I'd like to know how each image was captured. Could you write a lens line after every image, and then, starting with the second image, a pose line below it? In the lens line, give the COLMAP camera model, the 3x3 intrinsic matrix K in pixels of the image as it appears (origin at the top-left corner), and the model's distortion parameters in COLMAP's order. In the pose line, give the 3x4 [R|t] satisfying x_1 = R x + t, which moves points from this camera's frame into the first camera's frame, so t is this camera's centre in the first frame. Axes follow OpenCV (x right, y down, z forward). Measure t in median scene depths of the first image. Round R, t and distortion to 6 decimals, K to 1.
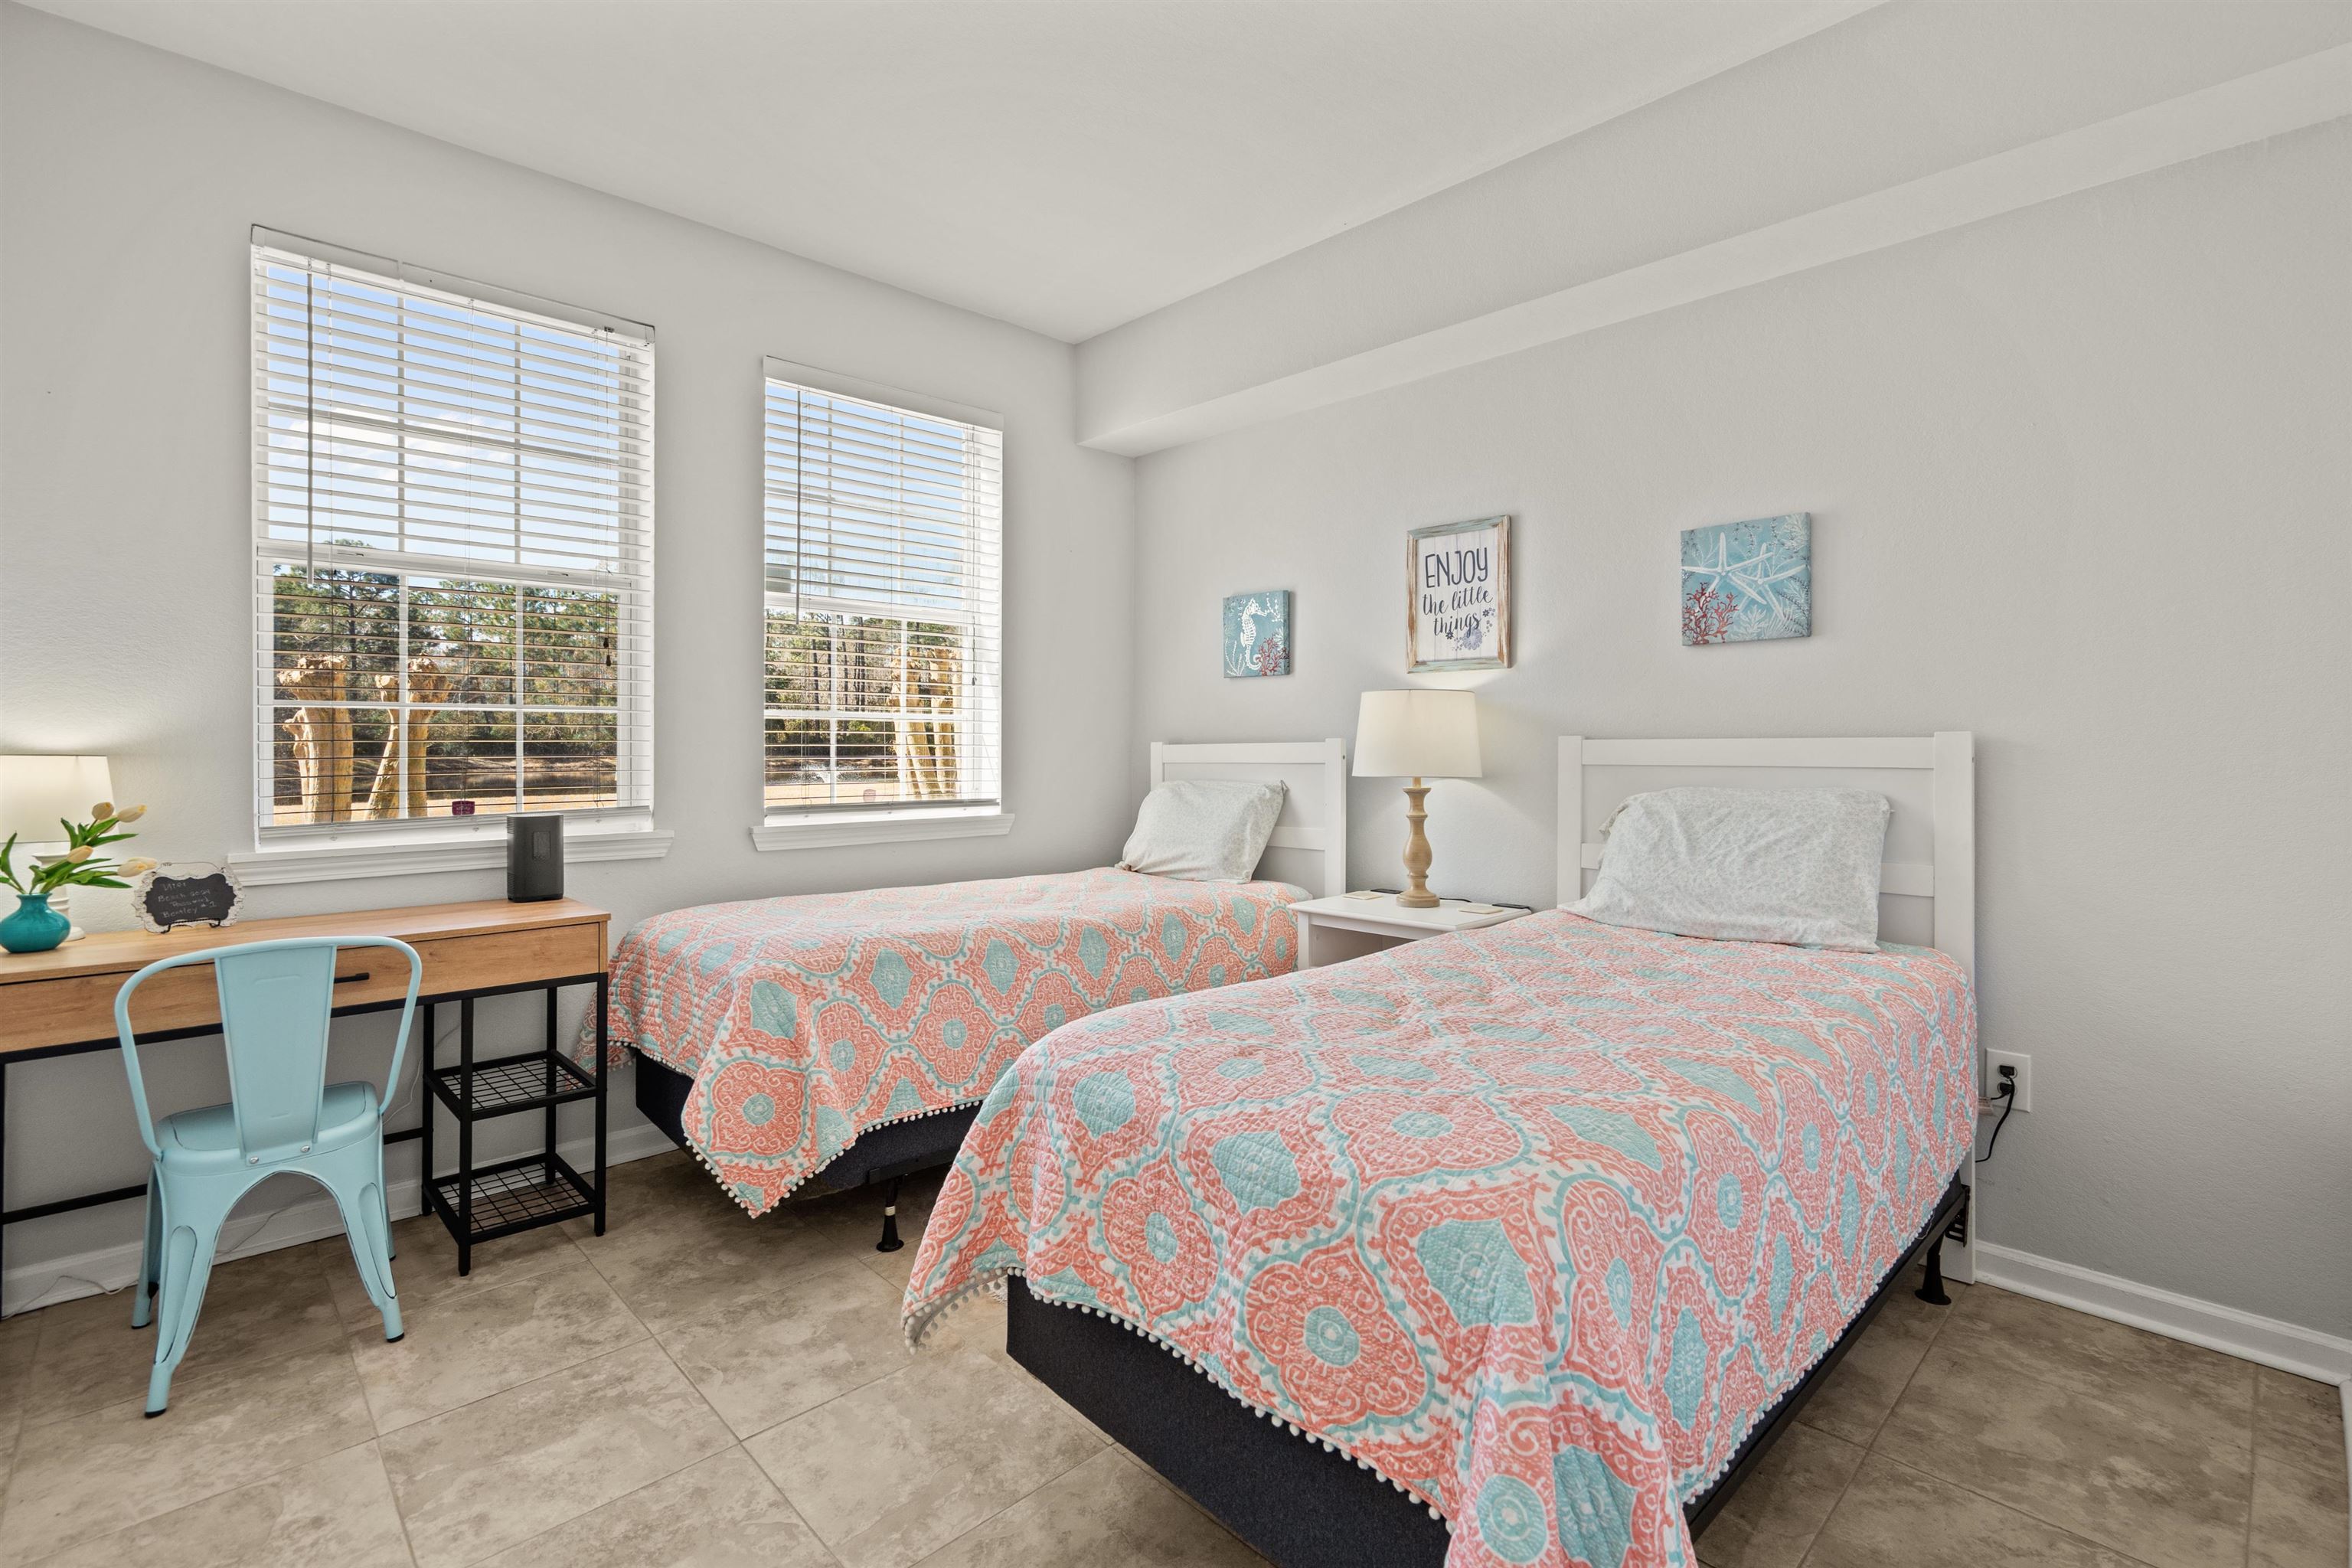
lens RADIAL K [[1074.9, 0, 1184.7], [0, 1074.9, 742.4], [0, 0, 1]] dist [-0.001529, 0.000116]
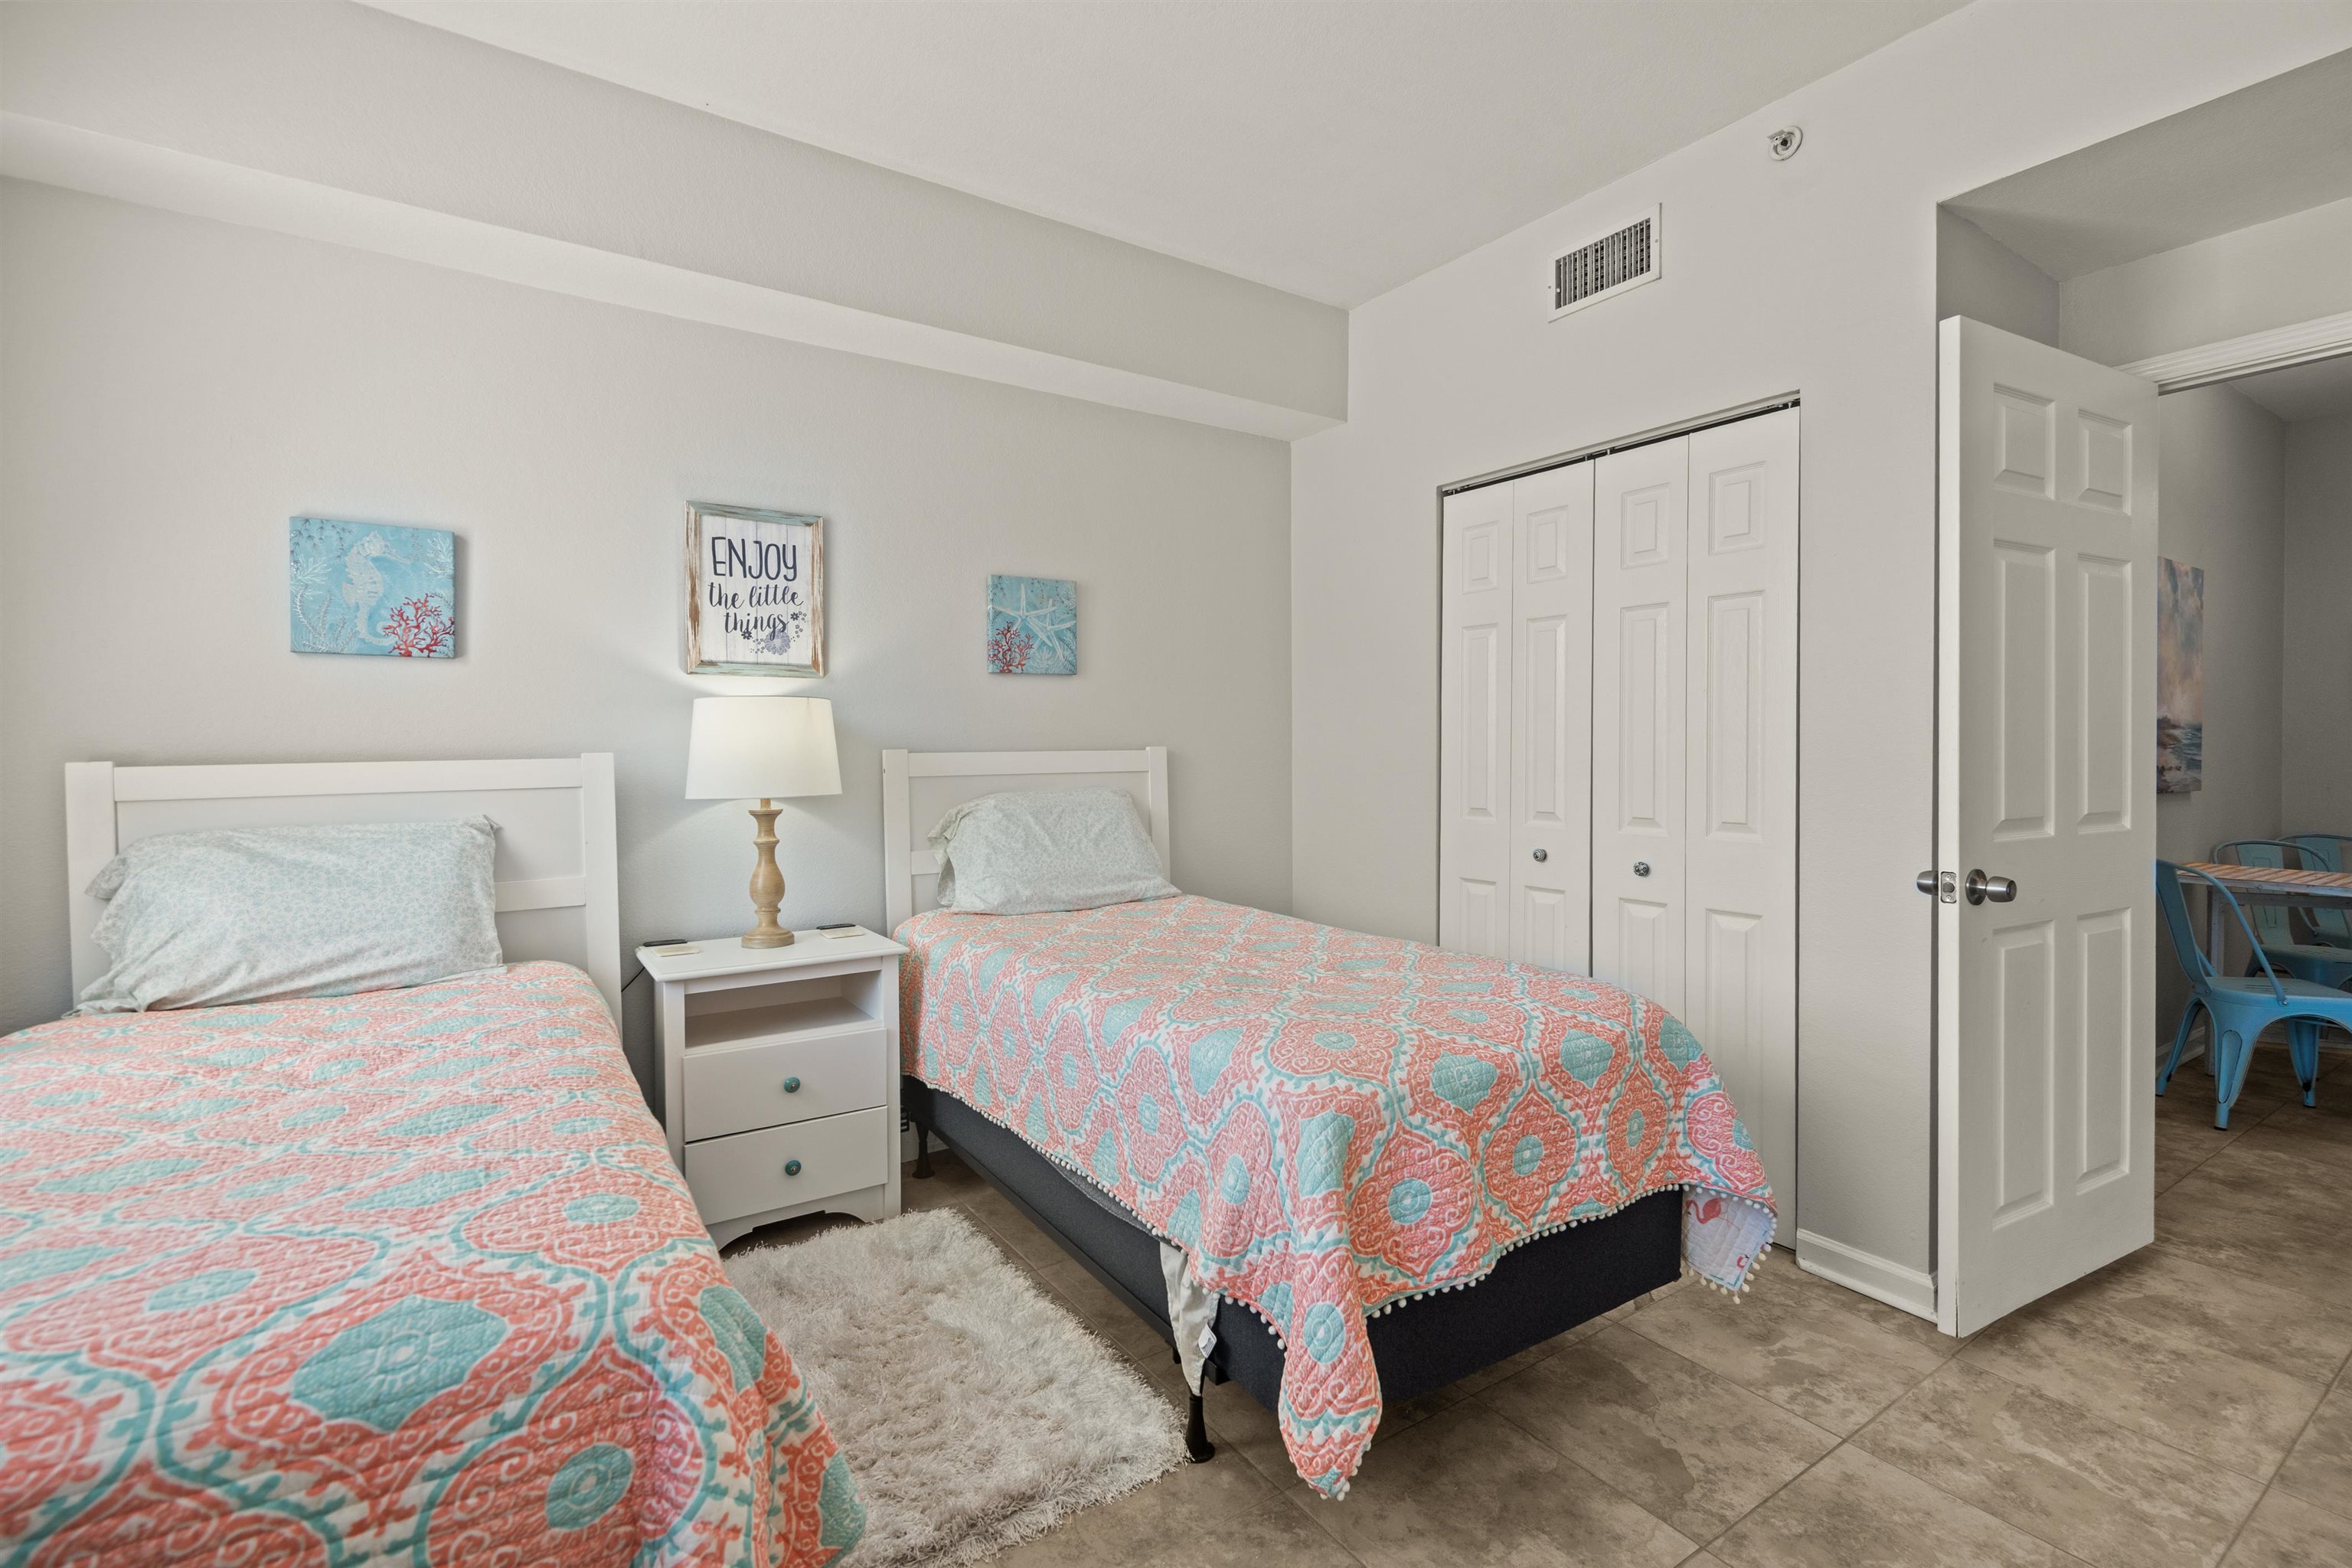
lens RADIAL K [[1075.2, 0, 1169.5], [0, 1075.2, 764.0], [0, 0, 1]] dist [-0.002890, 0.000782]
pose [[0.174166, -0.013040, 0.984630, -0.583747], [0.007146, 0.999903, 0.011978, -0.002464], [-0.984690, 0.004950, 0.174242, 0.532637]]
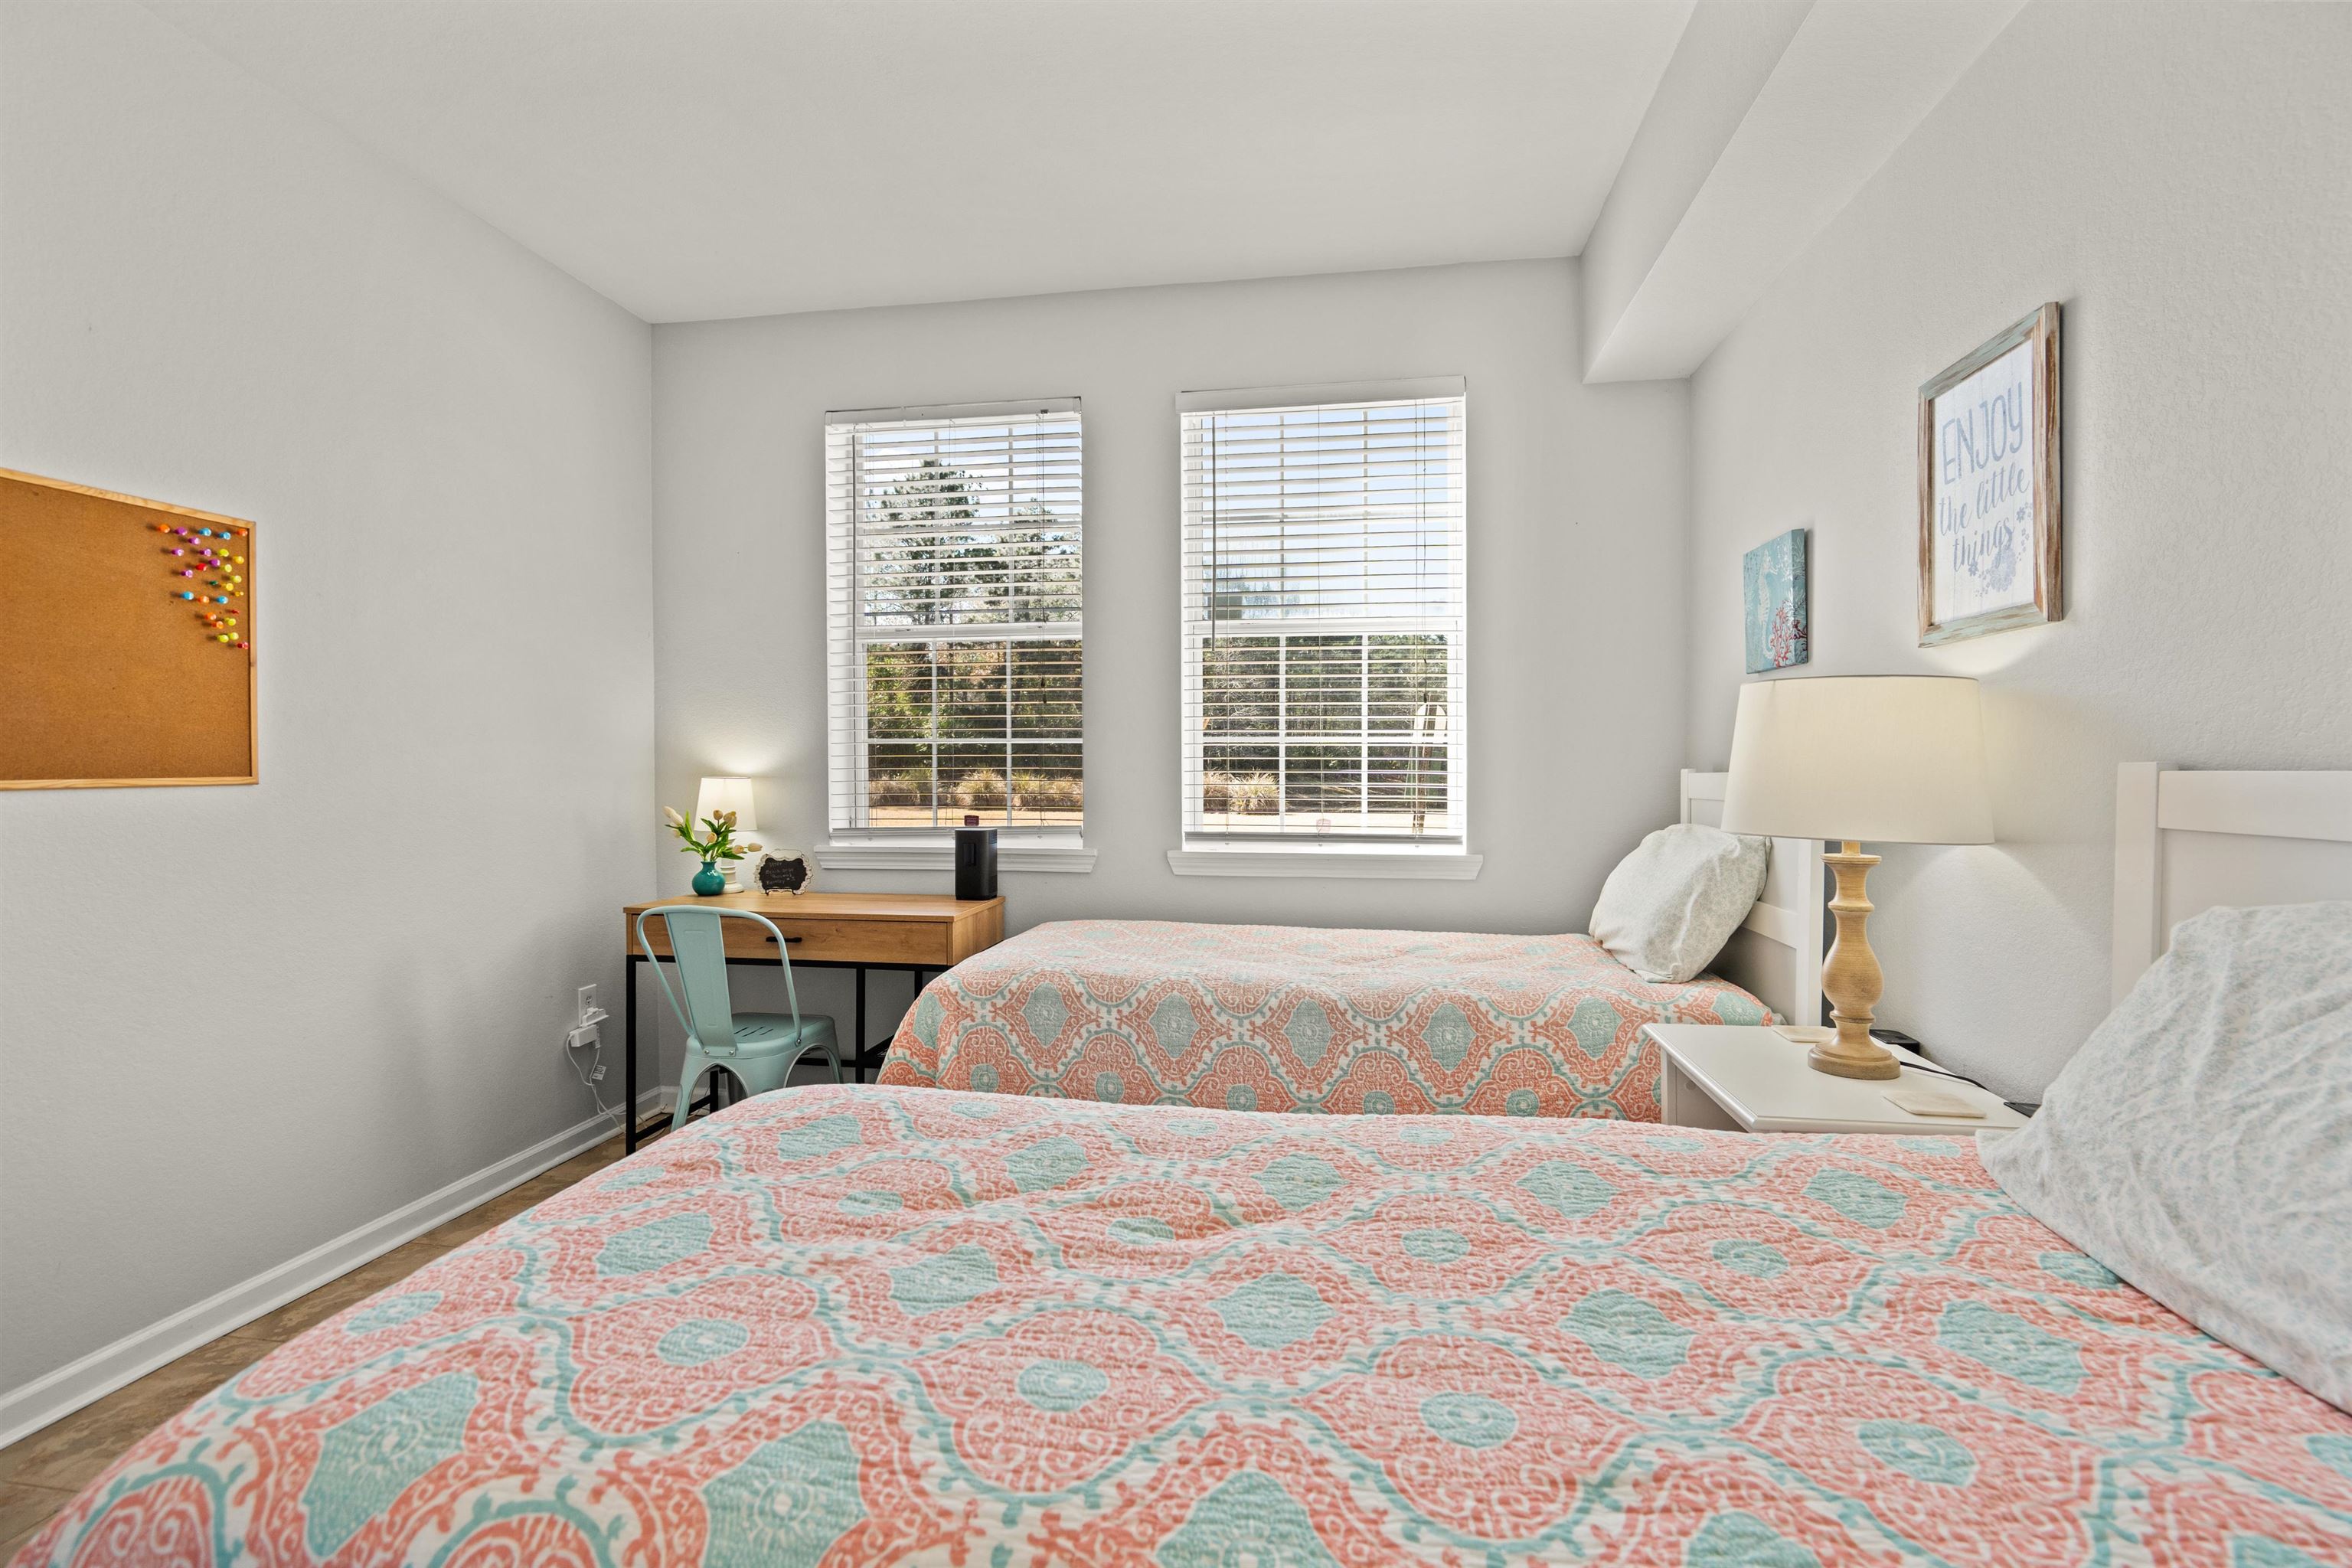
lens RADIAL K [[1075.2, 0, 1169.5], [0, 1075.2, 764.0], [0, 0, 1]] dist [-0.002890, 0.000782]
pose [[0.602090, -0.000266, -0.798428, 0.447441], [0.001812, 0.999998, 0.001033, -0.006250], [0.798426, -0.002069, 0.602089, 0.393477]]
